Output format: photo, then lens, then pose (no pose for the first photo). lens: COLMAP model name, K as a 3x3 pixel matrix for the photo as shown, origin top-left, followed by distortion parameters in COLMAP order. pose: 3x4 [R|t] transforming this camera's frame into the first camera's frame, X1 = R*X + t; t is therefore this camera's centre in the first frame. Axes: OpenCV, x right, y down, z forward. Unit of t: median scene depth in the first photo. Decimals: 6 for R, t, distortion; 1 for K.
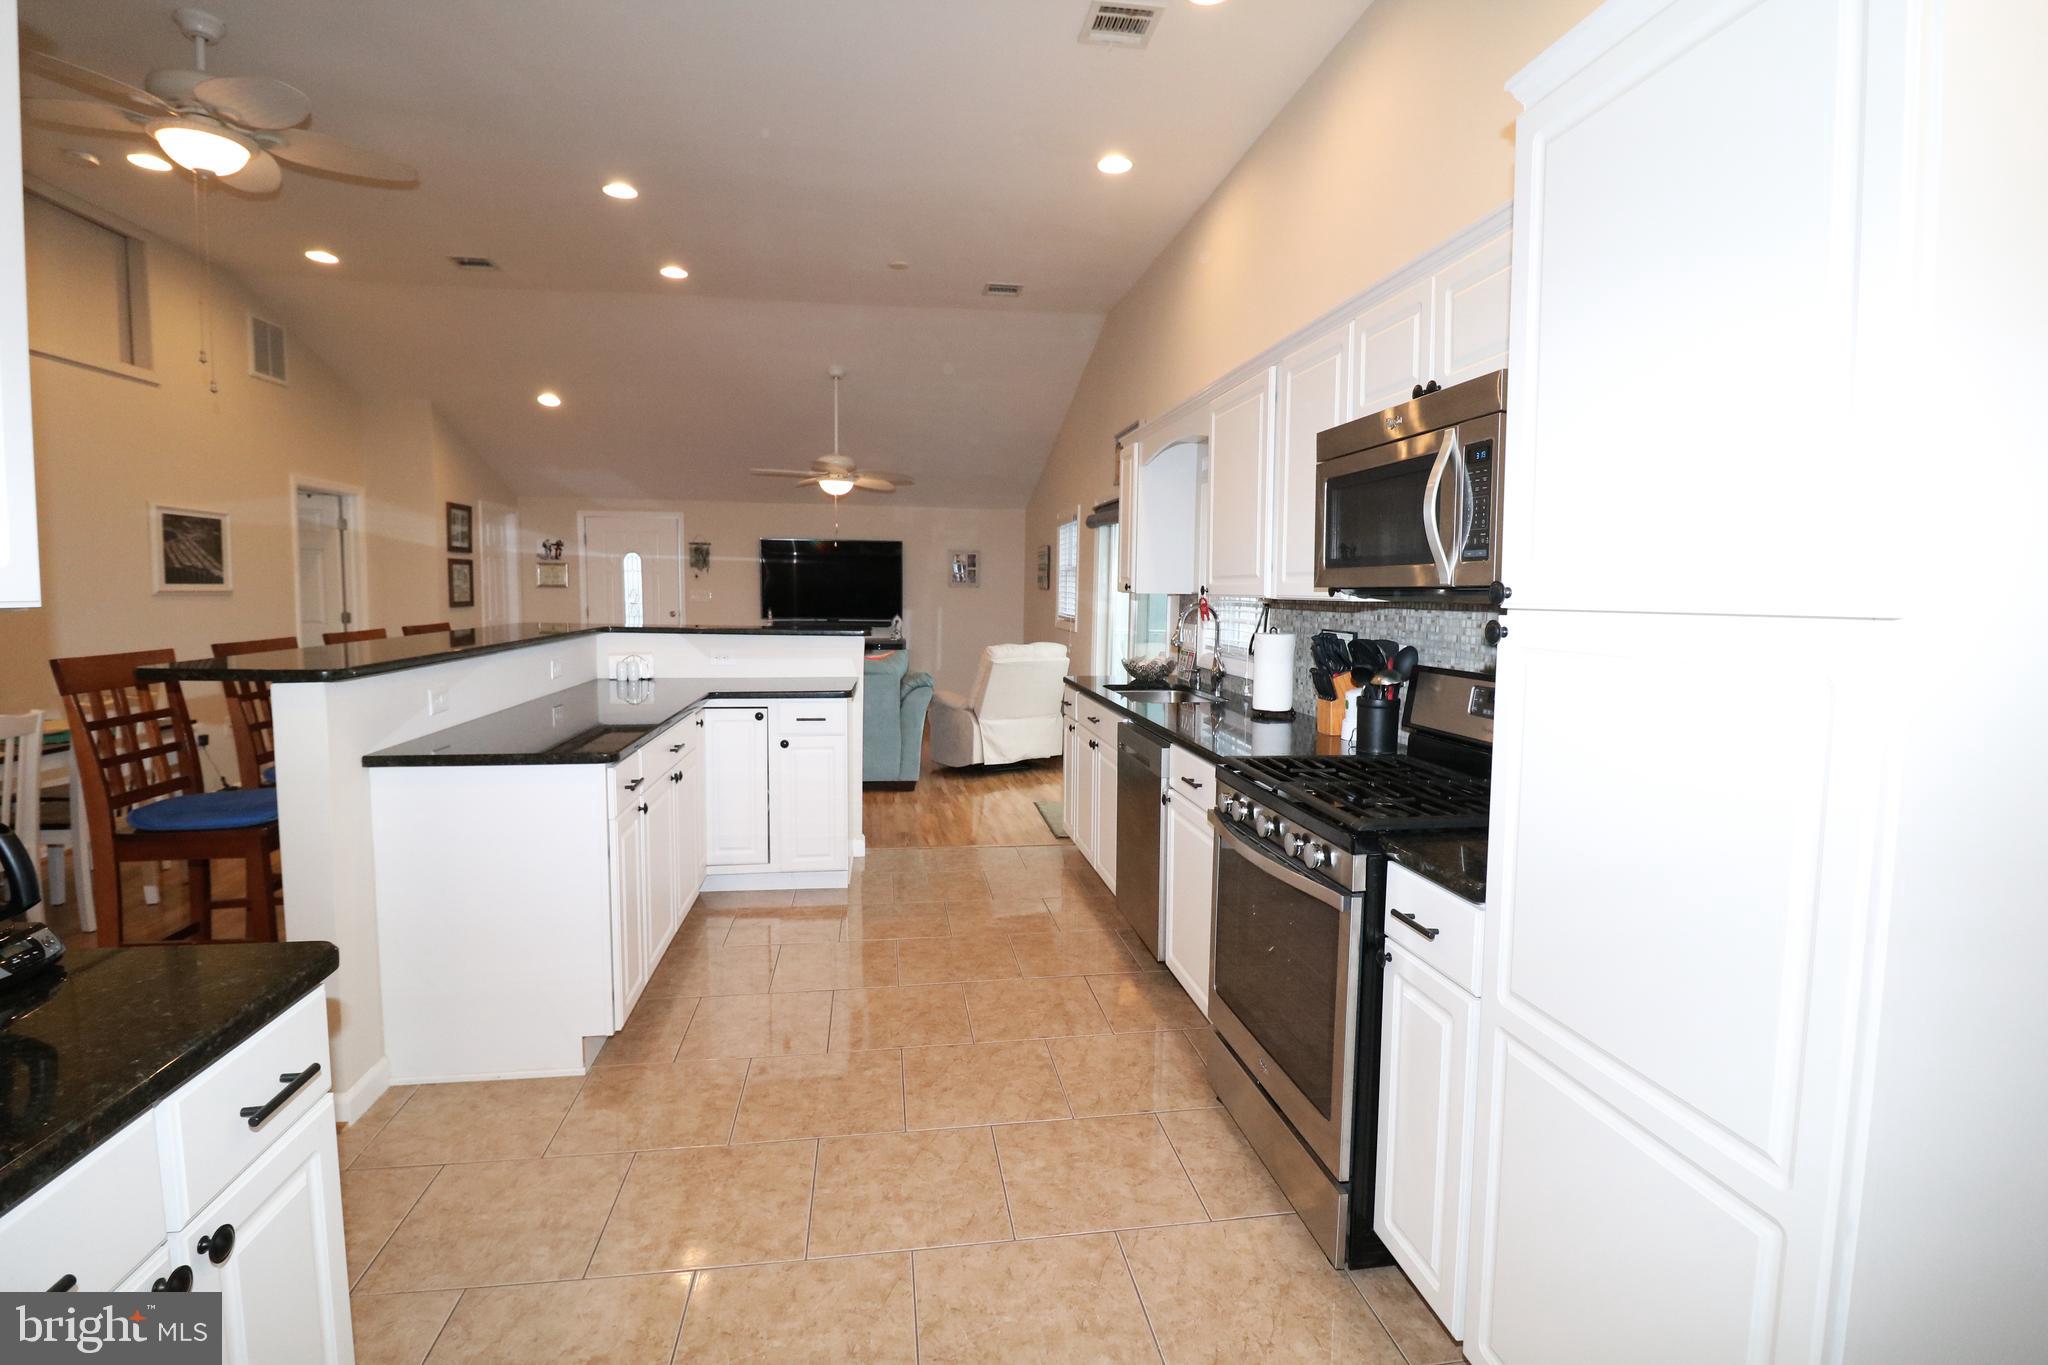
lens RADIAL K [[949.4, 0, 1027.2], [0, 949.4, 671.2], [0, 0, 1]] dist [-0.000983, -0.012427]
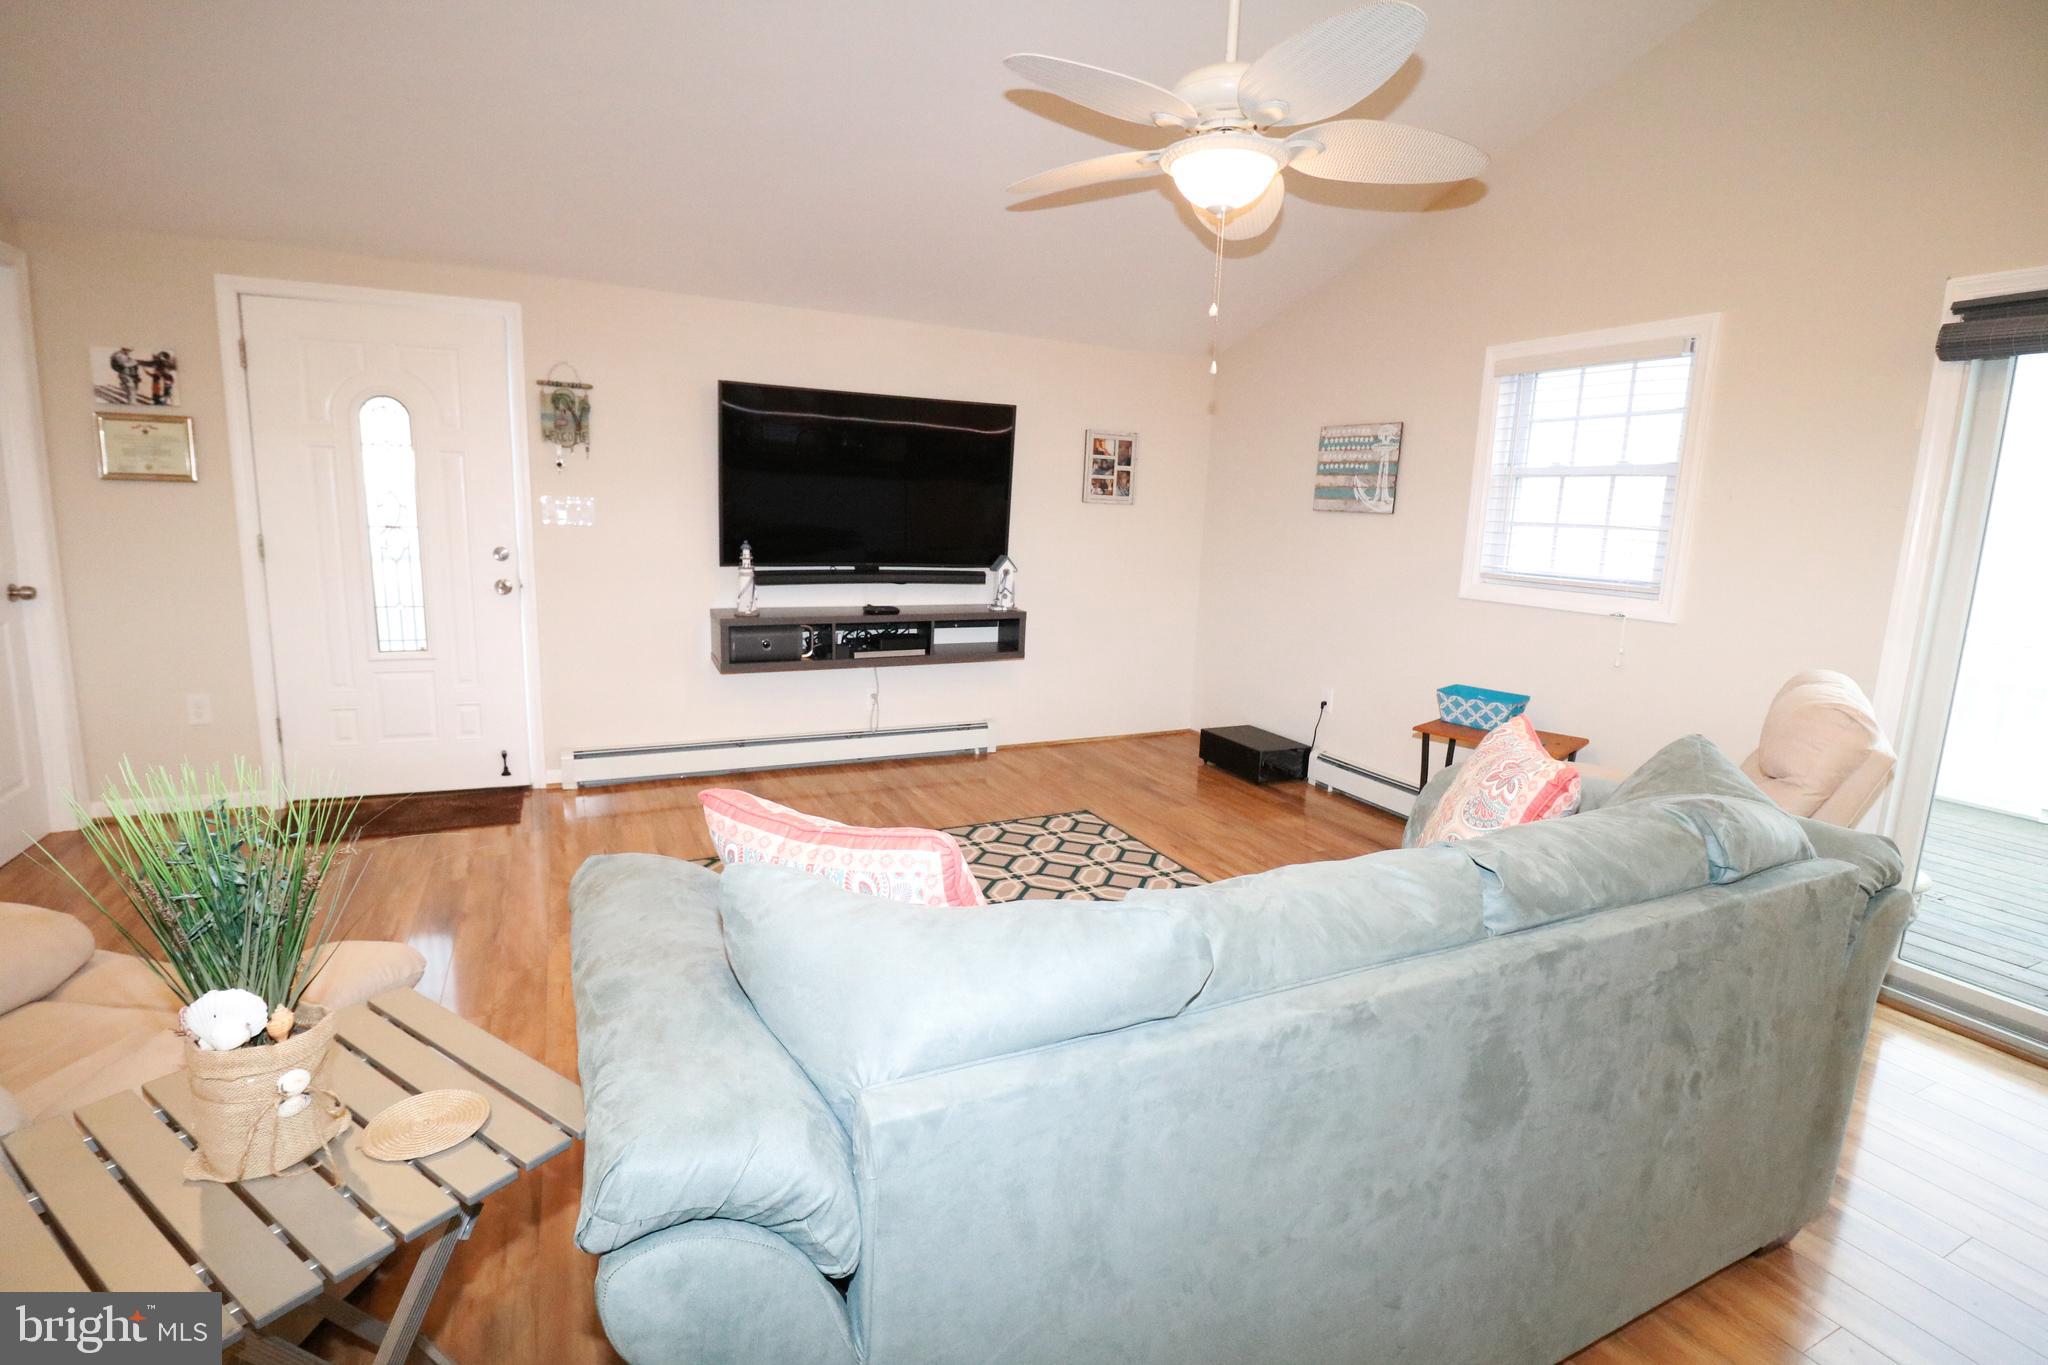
lens RADIAL K [[937.4, 0, 1019.1], [0, 937.4, 674.5], [0, 0, 1]] dist [-0.002156, -0.013123]
pose [[0.959216, -0.027247, 0.281357, -0.451558], [0.001439, 0.995801, 0.091530, -0.074272], [-0.282670, -0.087392, 0.955228, 0.894901]]
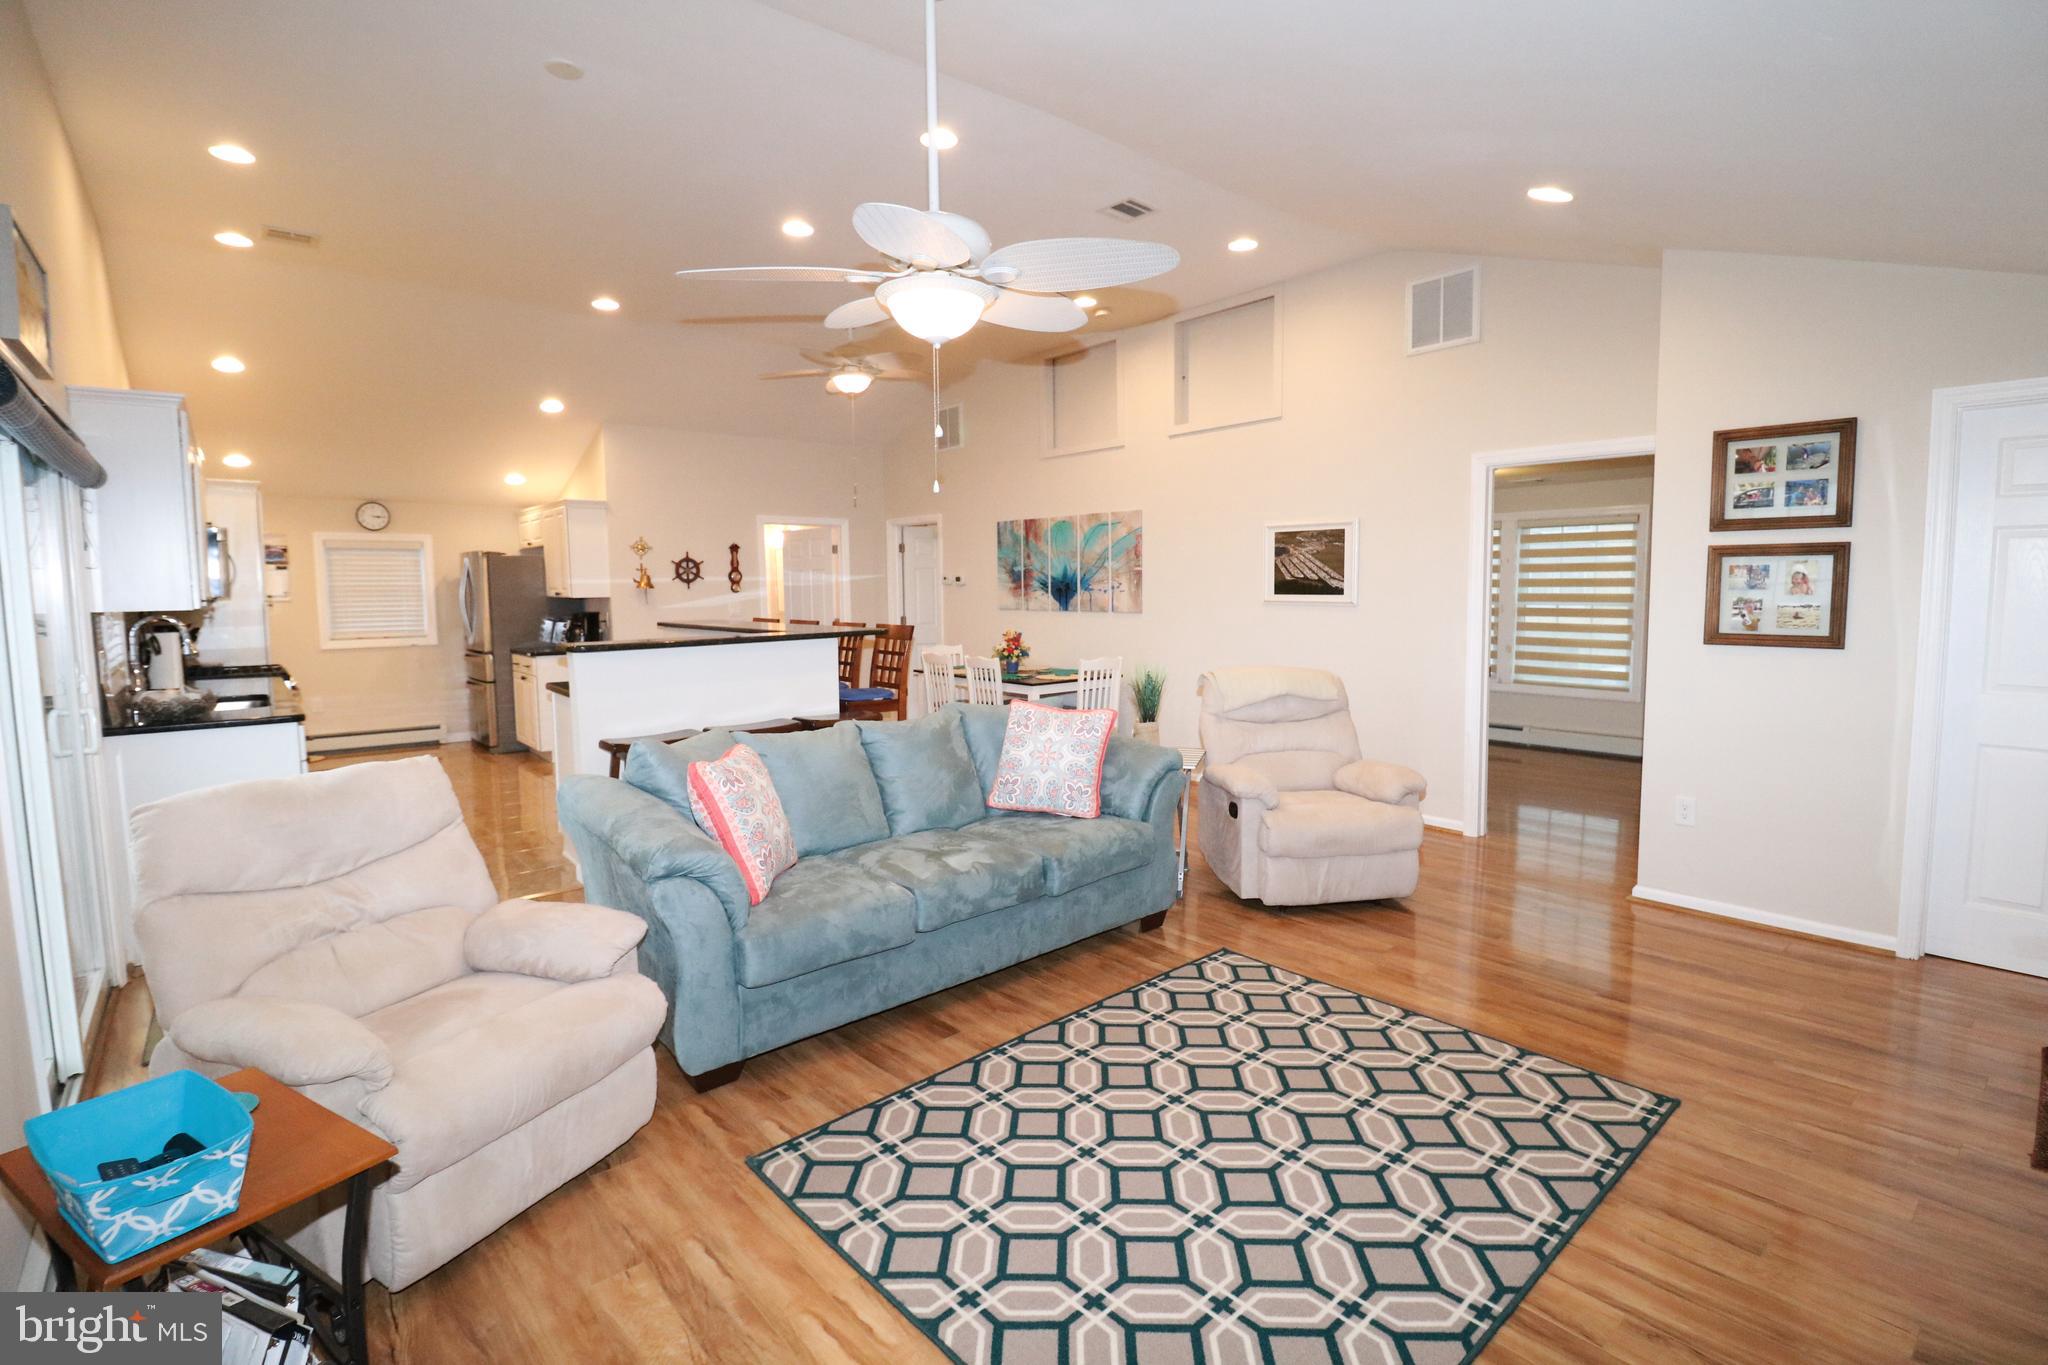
lens RADIAL K [[949.4, 0, 1027.2], [0, 949.4, 671.2], [0, 0, 1]] dist [-0.000983, -0.012427]
pose [[-0.853350, 0.042580, -0.519596, -0.057691], [-0.048256, 0.985929, 0.160047, -0.156553], [0.519100, 0.161650, -0.839288, 1.671049]]
